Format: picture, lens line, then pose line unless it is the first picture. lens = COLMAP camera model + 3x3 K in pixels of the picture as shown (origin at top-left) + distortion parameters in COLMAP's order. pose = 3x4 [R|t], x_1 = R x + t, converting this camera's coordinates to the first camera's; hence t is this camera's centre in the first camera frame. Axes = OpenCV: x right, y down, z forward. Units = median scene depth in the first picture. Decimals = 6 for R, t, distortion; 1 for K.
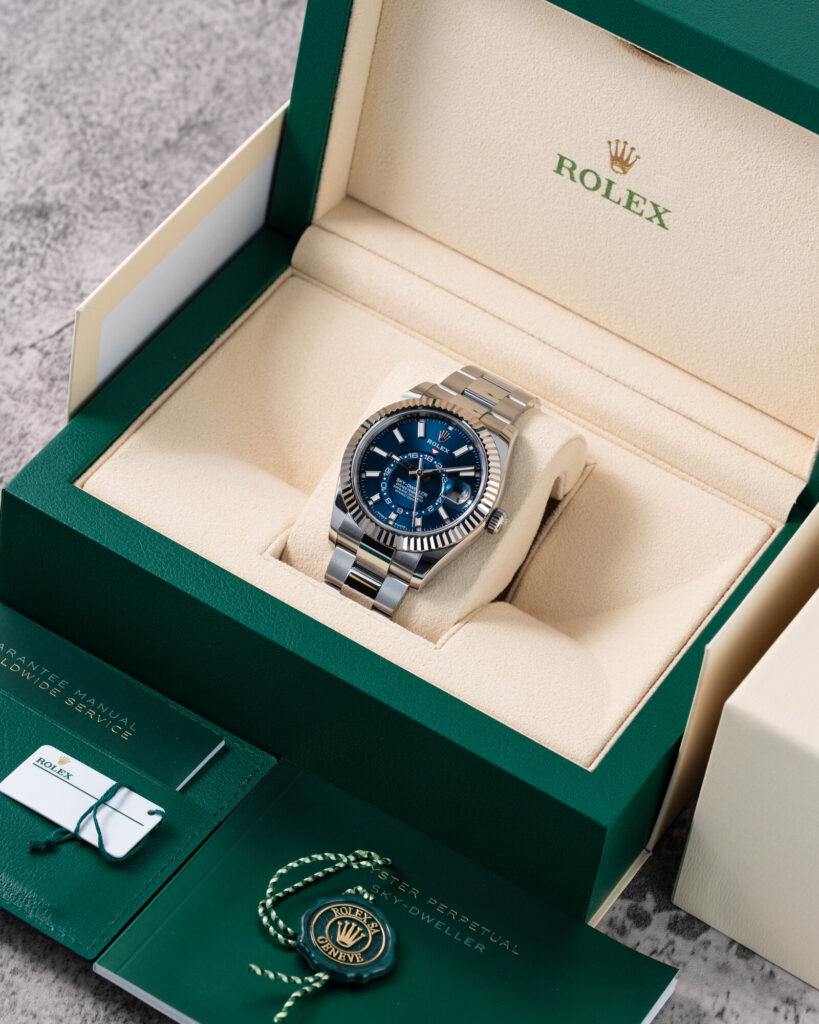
lens RADIAL K [[4068.6, 0, 409.5], [0, 4068.6, 512.0], [0, 0, 1]] dist [0.012135, -0.842469]
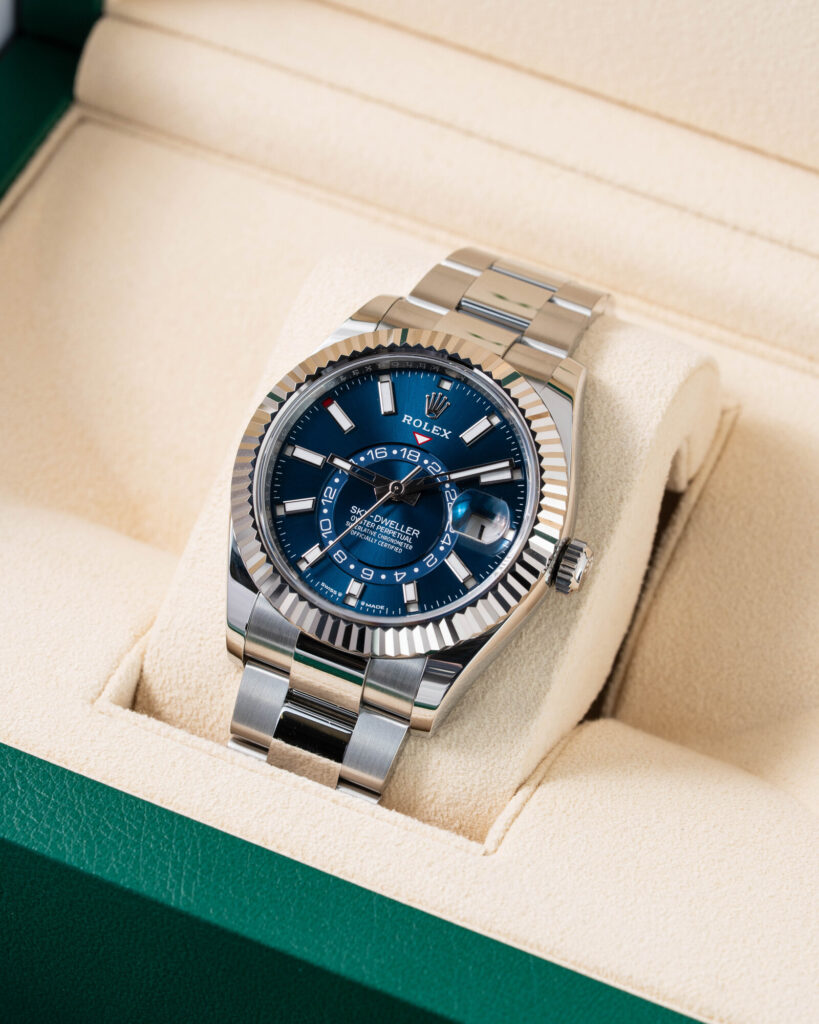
lens RADIAL K [[4068.6, 0, 409.5], [0, 4068.6, 512.0], [0, 0, 1]] dist [0.012135, -0.842469]
pose [[0.989138, -0.145889, 0.017973, -0.004934], [0.145160, 0.988725, 0.036764, -0.024070], [-0.023134, -0.033755, 0.999162, 0.523152]]
